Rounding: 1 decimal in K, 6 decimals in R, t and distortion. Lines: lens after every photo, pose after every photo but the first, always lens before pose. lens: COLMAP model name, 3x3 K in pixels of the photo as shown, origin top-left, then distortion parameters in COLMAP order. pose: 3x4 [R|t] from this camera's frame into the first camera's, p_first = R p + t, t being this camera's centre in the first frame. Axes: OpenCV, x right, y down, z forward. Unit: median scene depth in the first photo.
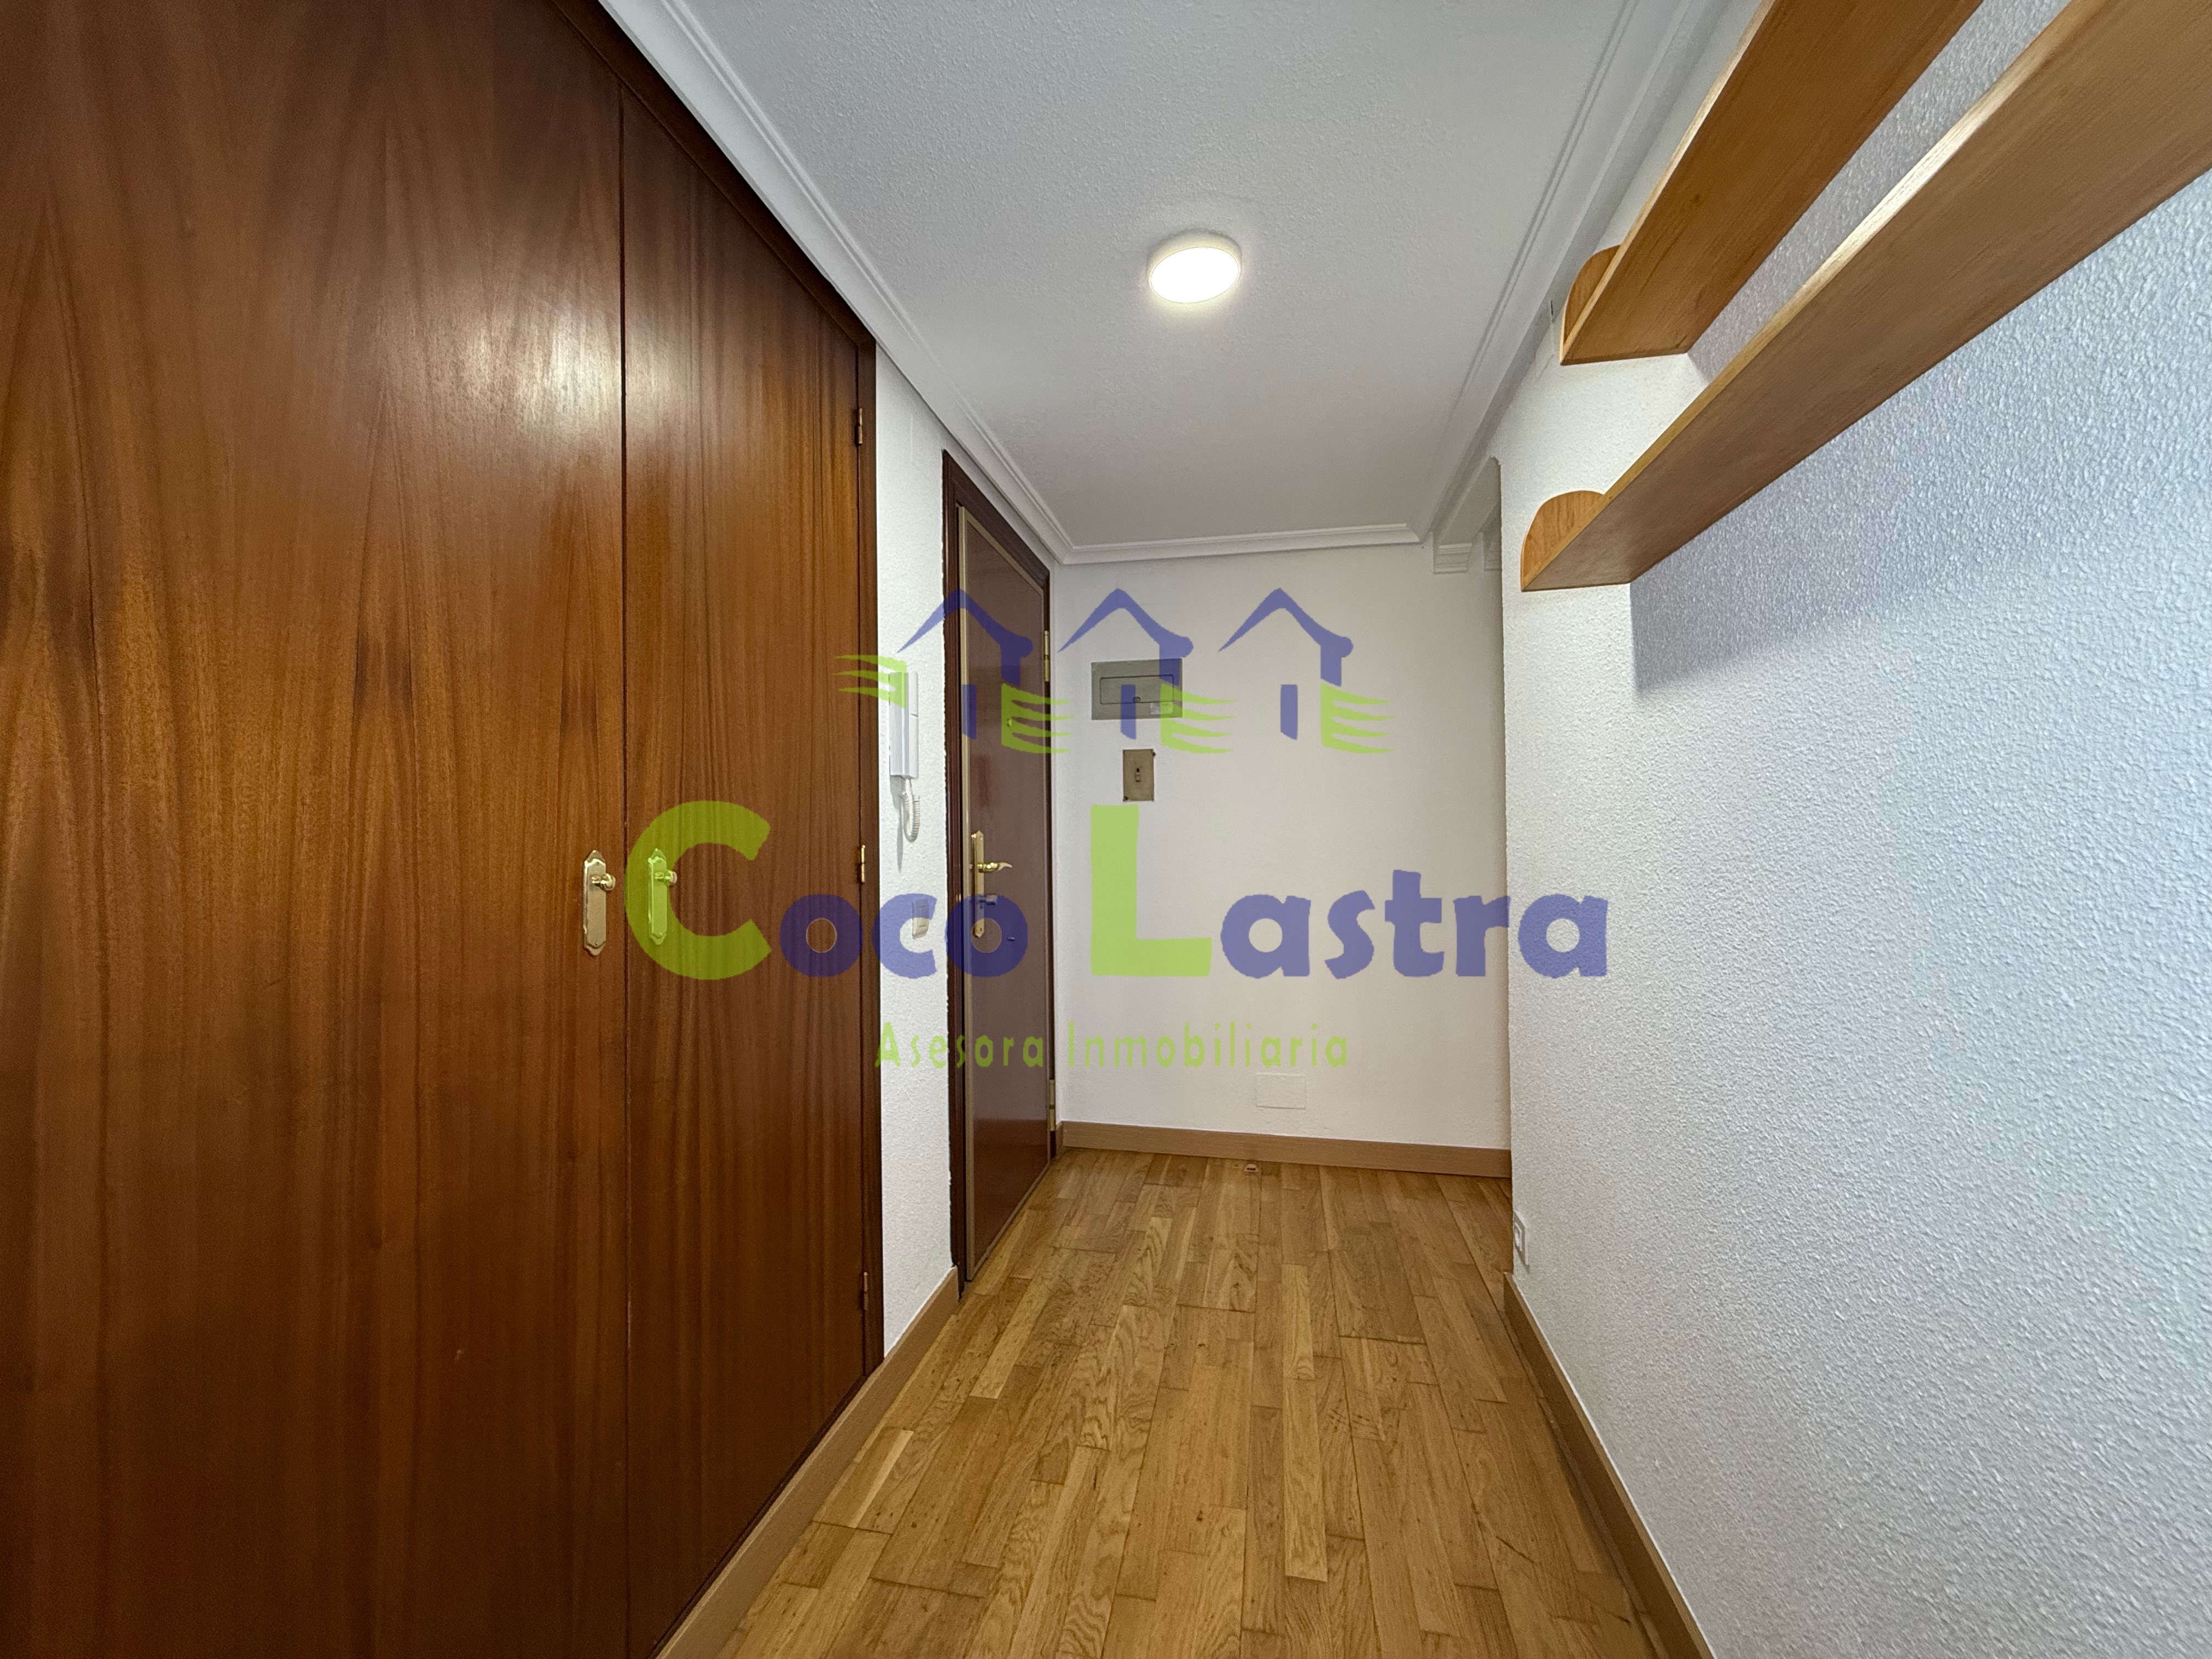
lens RADIAL K [[877.5, 0, 1121.5], [0, 877.5, 823.3], [0, 0, 1]] dist [-0.000478, -0.000336]
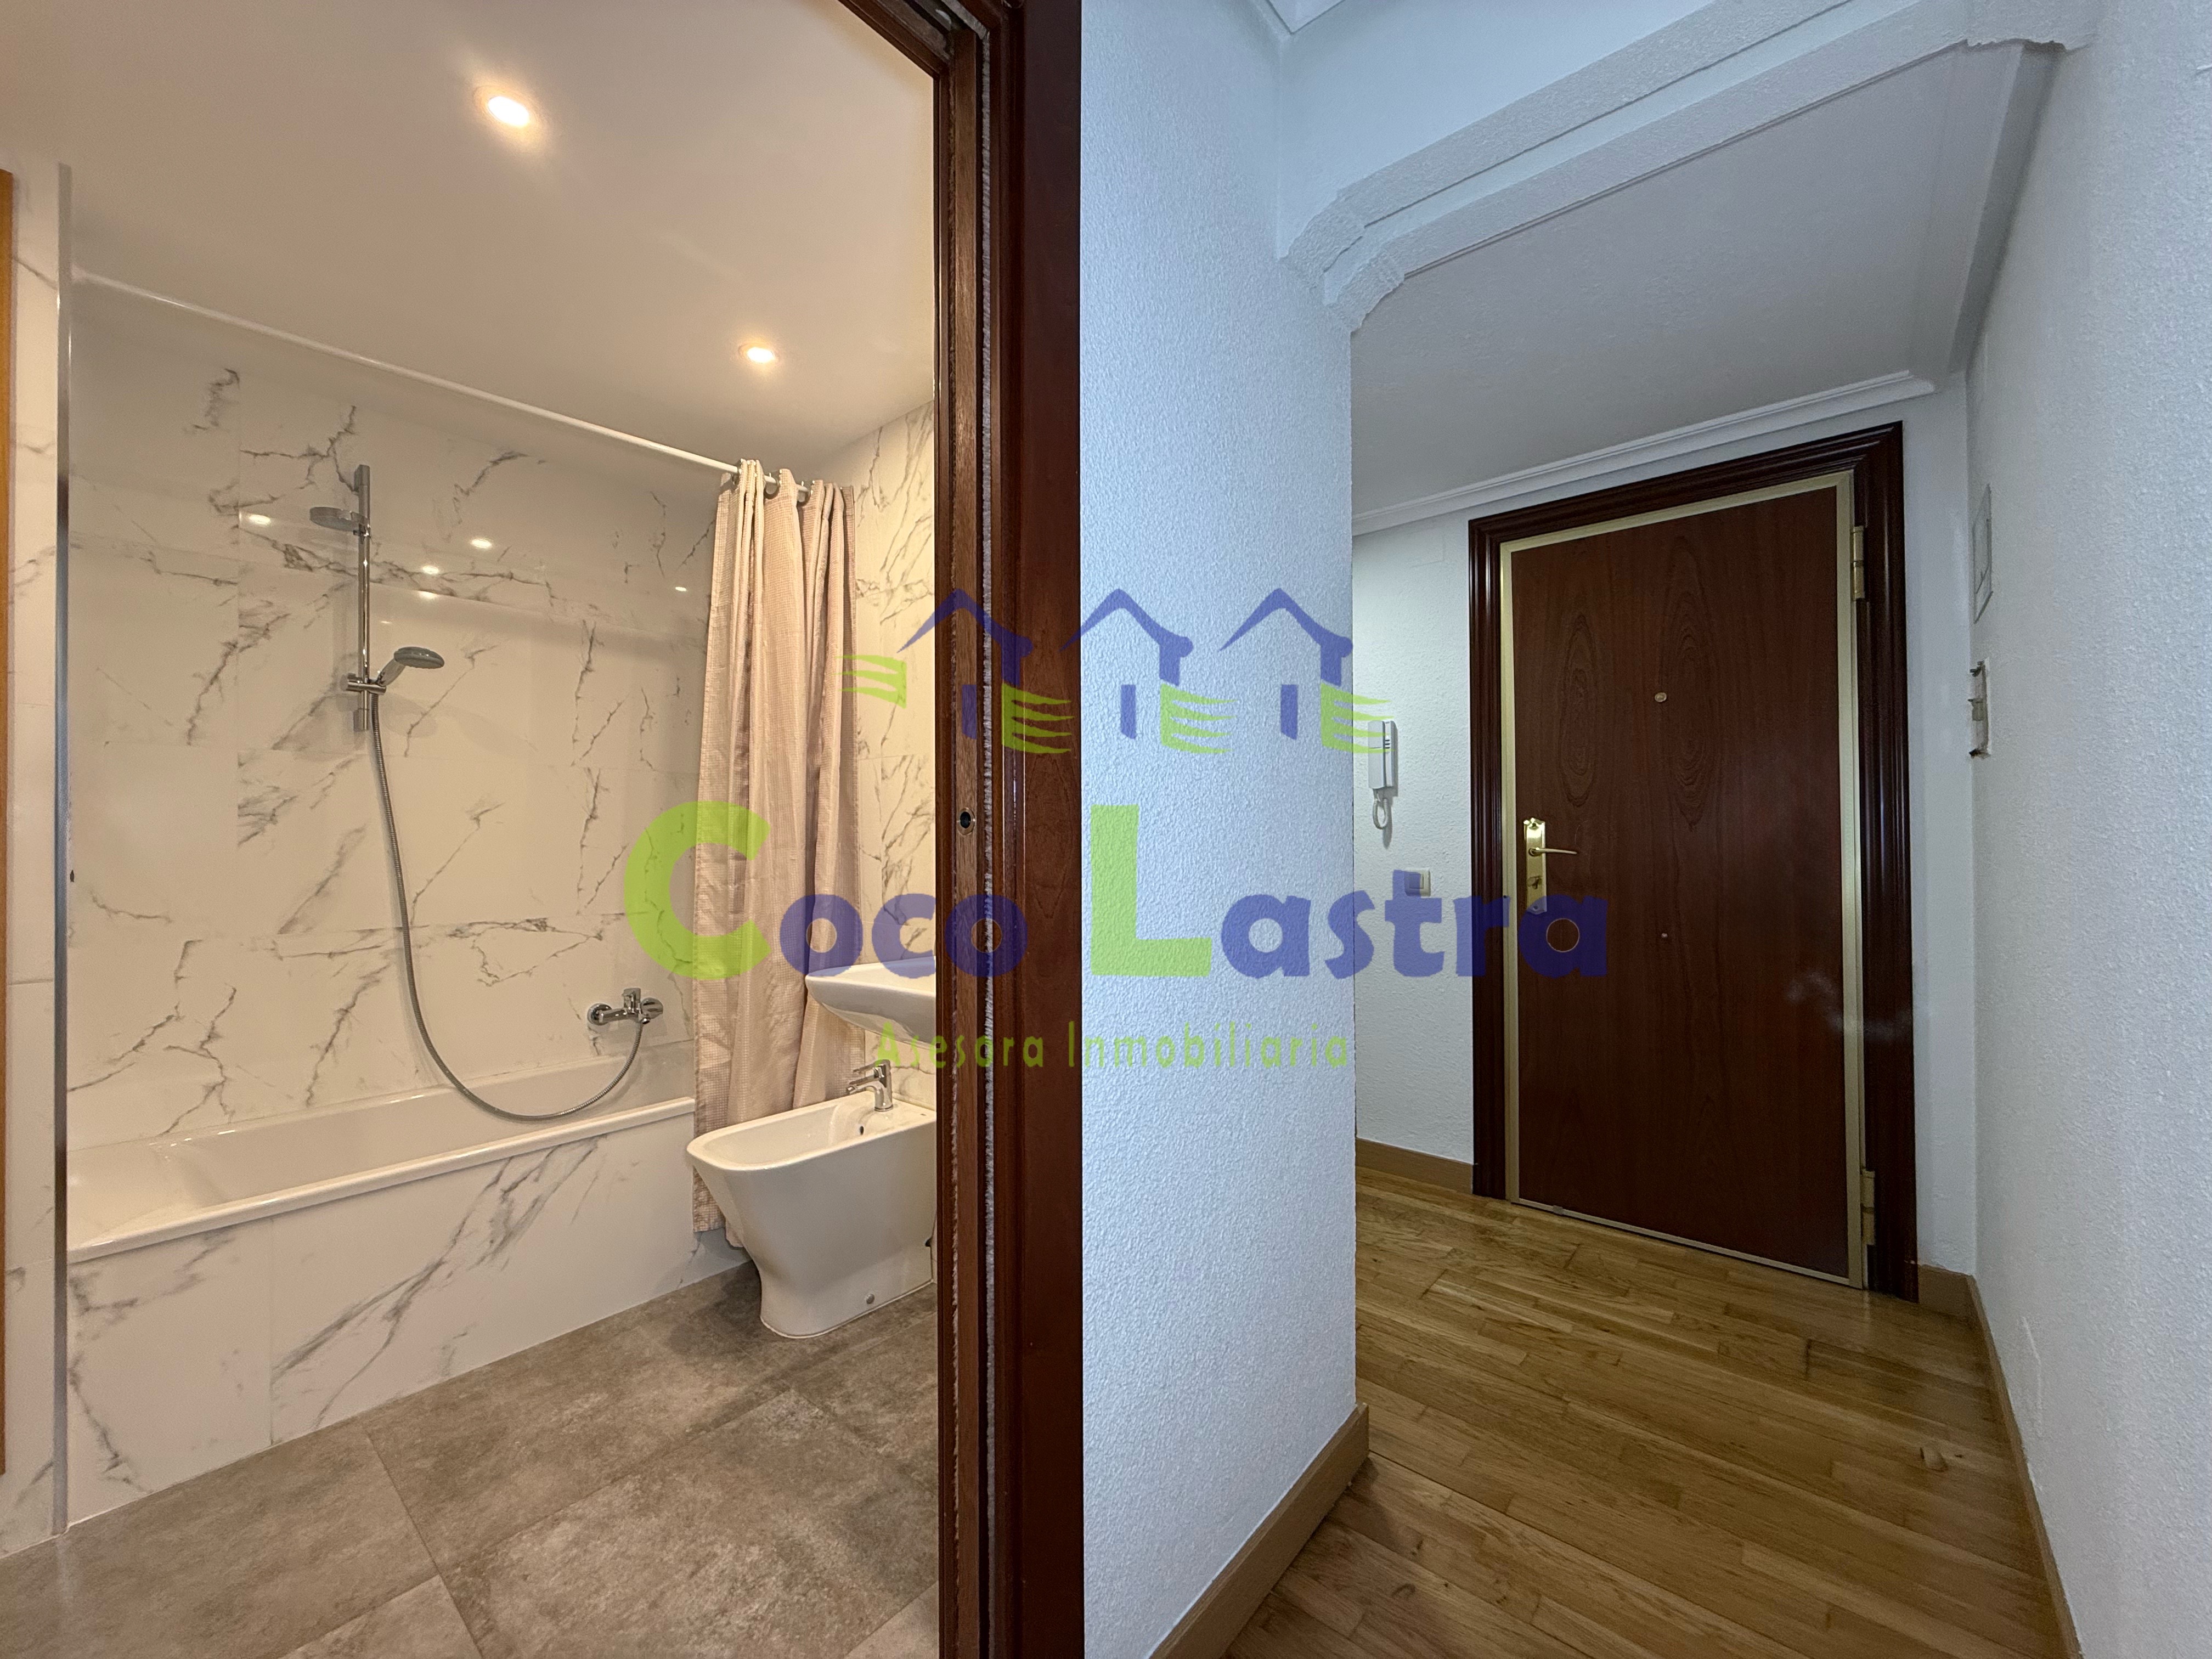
lens RADIAL K [[877.5, 0, 1094.8], [0, 877.5, 832.2], [0, 0, 1]] dist [-0.000478, -0.000336]
pose [[-0.505390, -0.001016, -0.862890, 1.059999], [0.014556, 0.999847, -0.009703, 0.023270], [0.862768, -0.017464, -0.505298, 1.047756]]
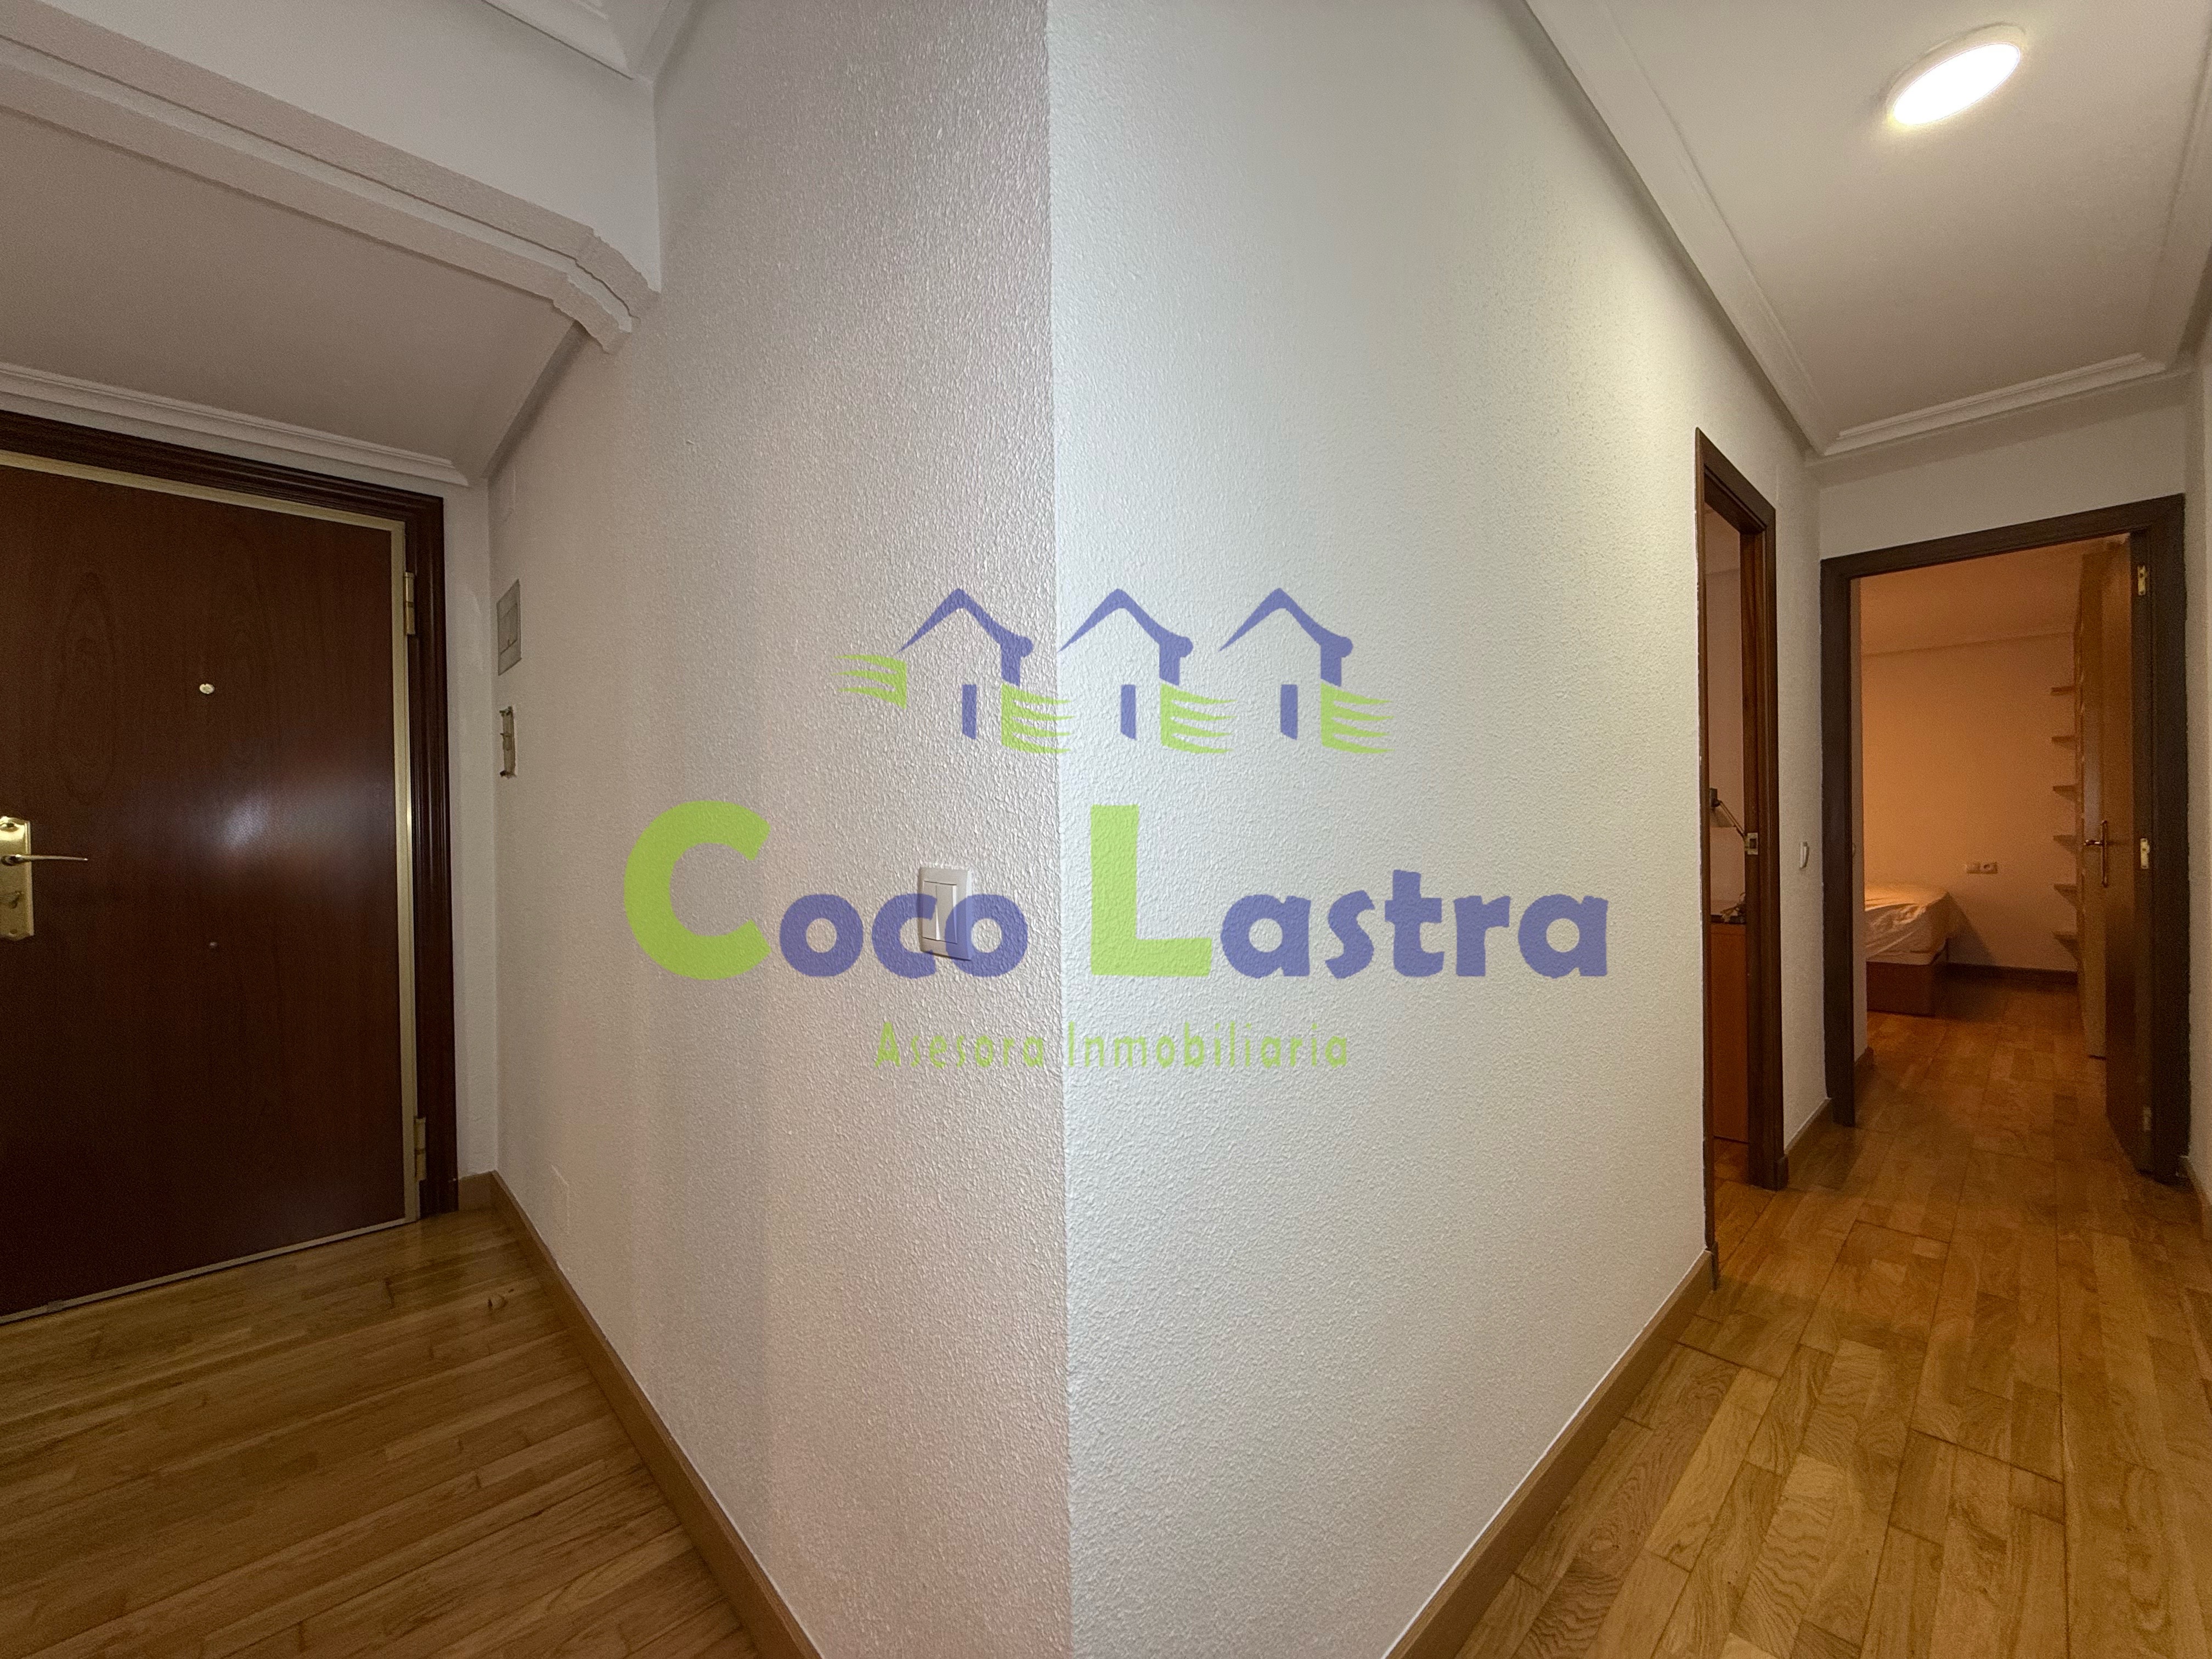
lens RADIAL K [[877.5, 0, 1098.0], [0, 877.5, 834.1], [0, 0, 1]] dist [-0.000478, -0.000336]
pose [[0.801181, -0.003658, -0.598411, 1.181210], [0.016386, 0.999740, 0.015827, 0.023912], [0.598198, -0.022486, 0.801033, 0.919363]]
